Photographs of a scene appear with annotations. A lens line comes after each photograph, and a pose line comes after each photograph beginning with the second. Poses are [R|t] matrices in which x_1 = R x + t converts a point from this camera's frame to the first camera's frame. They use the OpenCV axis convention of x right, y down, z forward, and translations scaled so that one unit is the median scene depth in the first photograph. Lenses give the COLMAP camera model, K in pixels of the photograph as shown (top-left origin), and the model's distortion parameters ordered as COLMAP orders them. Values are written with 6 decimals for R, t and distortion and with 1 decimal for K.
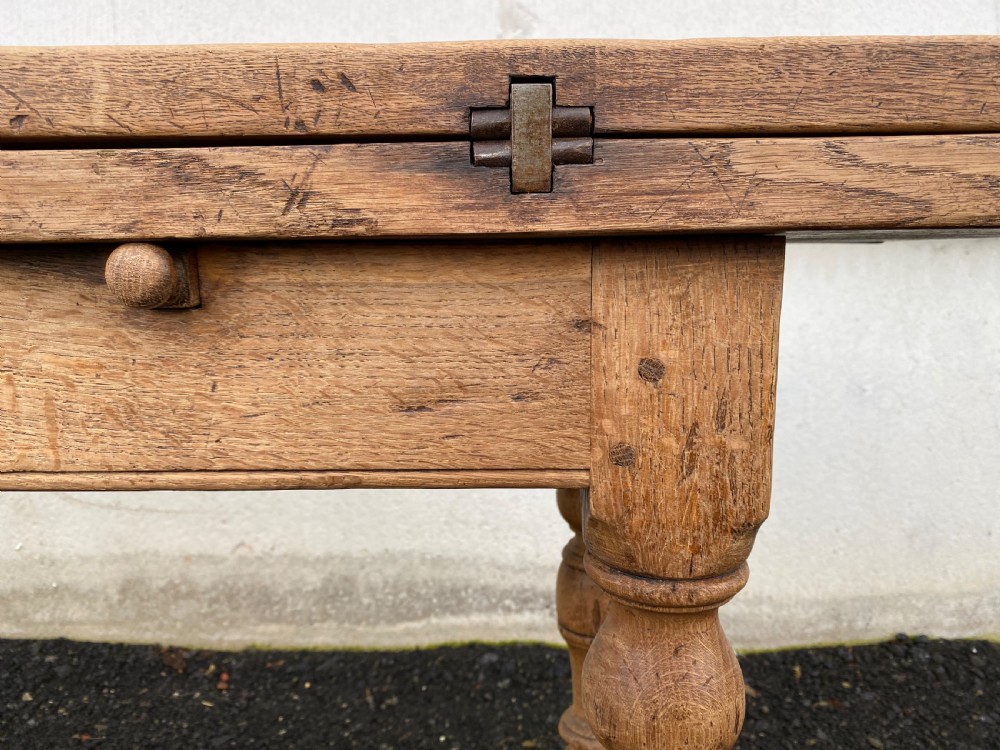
lens RADIAL K [[781.6, 0, 500.3], [0, 781.6, 363.5], [0, 0, 1]] dist [0.023442, -0.023017]
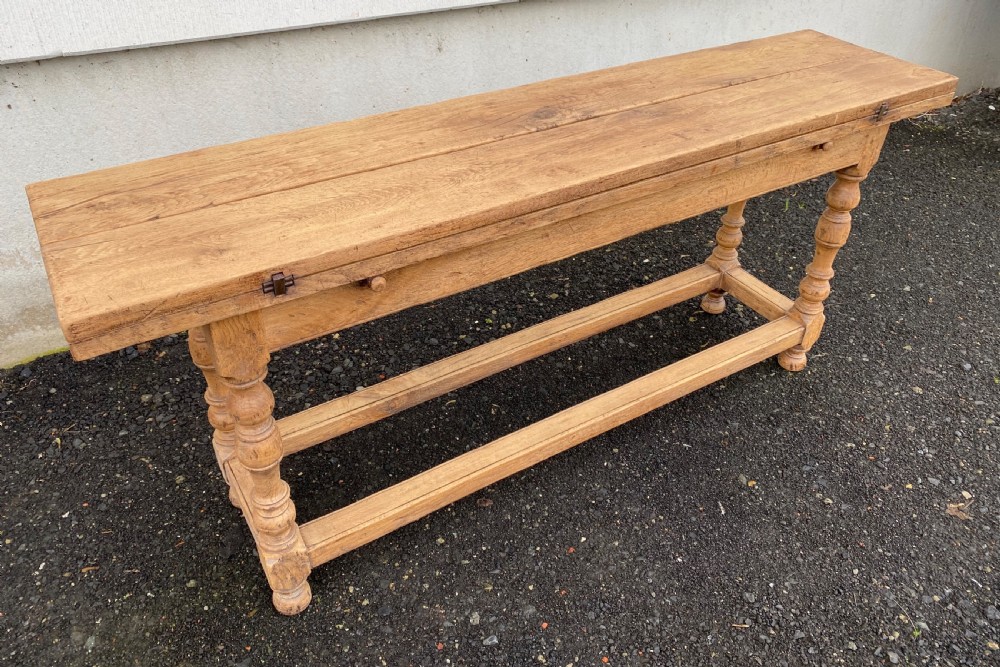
lens RADIAL K [[783.2, 0, 492.4], [0, 783.2, 304.1], [0, 0, 1]] dist [0.008059, 0.005053]
pose [[0.838771, -0.294959, 0.457670, -1.181639], [0.050386, 0.878998, 0.474156, -0.416570], [-0.542148, -0.374648, 0.752140, -0.518184]]
